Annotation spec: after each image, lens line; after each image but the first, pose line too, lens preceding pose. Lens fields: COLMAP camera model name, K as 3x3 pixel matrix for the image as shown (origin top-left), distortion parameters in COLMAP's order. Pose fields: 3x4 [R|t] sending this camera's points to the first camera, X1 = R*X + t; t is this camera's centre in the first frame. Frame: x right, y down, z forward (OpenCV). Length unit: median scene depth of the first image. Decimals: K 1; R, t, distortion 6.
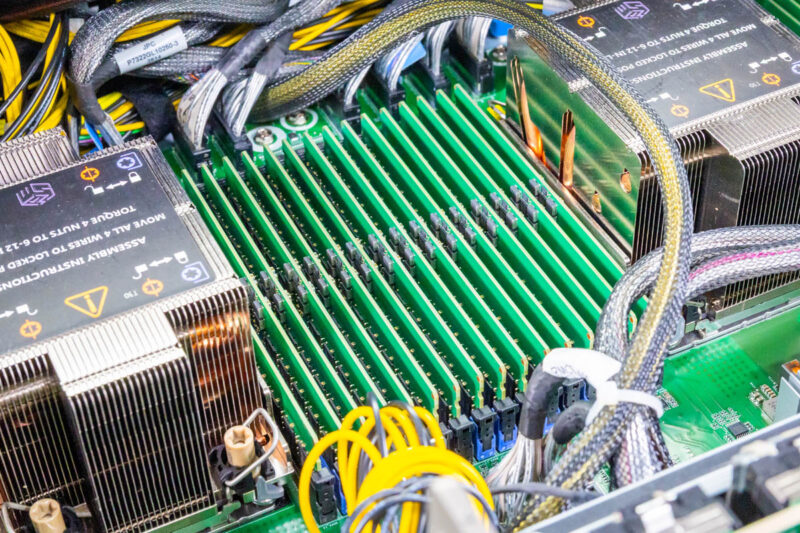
lens RADIAL K [[1506.4, 0, 400.0], [0, 1506.4, 266.5], [0, 0, 1]] dist [0.011087, -0.000271]
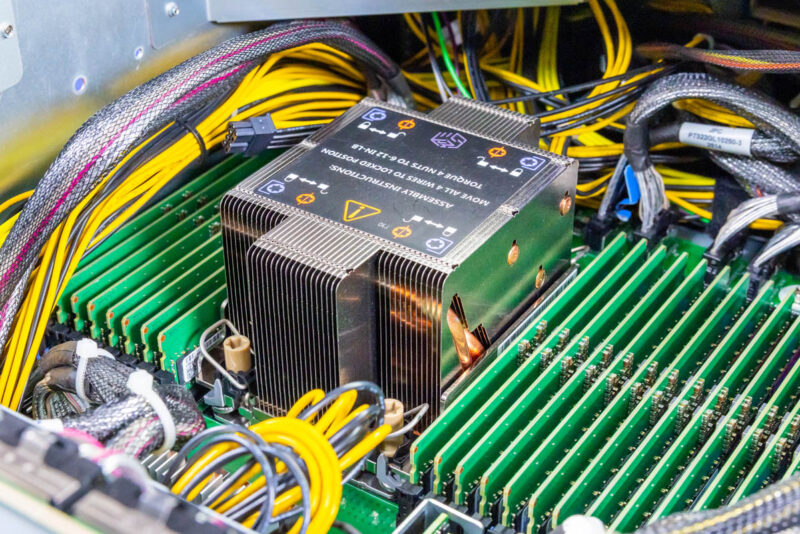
lens RADIAL K [[1369.2, 0, 386.7], [0, 1369.2, 268.1], [0, 0, 1]] dist [0.025609, -0.025476]
pose [[0.498318, 0.506403, -0.703730, 0.480856], [-0.593659, 0.790854, 0.148722, -0.095287], [0.631861, 0.343665, 0.694727, 0.313705]]
